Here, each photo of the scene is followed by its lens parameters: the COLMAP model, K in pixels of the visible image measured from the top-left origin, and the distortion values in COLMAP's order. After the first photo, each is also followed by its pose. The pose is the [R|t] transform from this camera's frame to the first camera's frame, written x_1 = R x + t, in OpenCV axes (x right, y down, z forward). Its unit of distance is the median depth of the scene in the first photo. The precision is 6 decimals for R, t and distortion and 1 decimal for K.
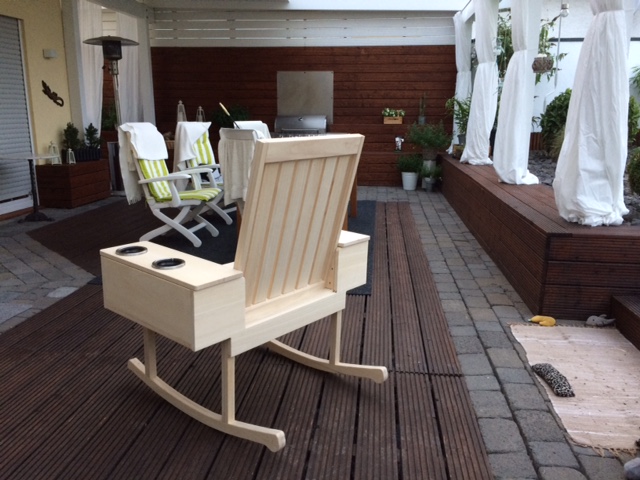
lens RADIAL K [[547.3, 0, 317.3], [0, 547.3, 238.4], [0, 0, 1]] dist [0.072013, -0.109866]
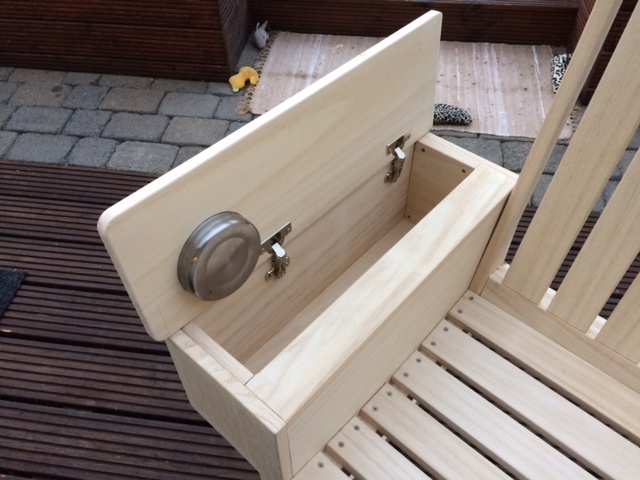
lens RADIAL K [[547.3, 0, 320.4], [0, 547.3, 238.0], [0, 0, 1]] dist [0.072013, -0.109866]
pose [[0.028112, -0.758921, 0.650576, -0.180313], [0.245105, 0.636198, 0.731557, -0.201377], [-0.969089, 0.138894, 0.203900, 0.810022]]
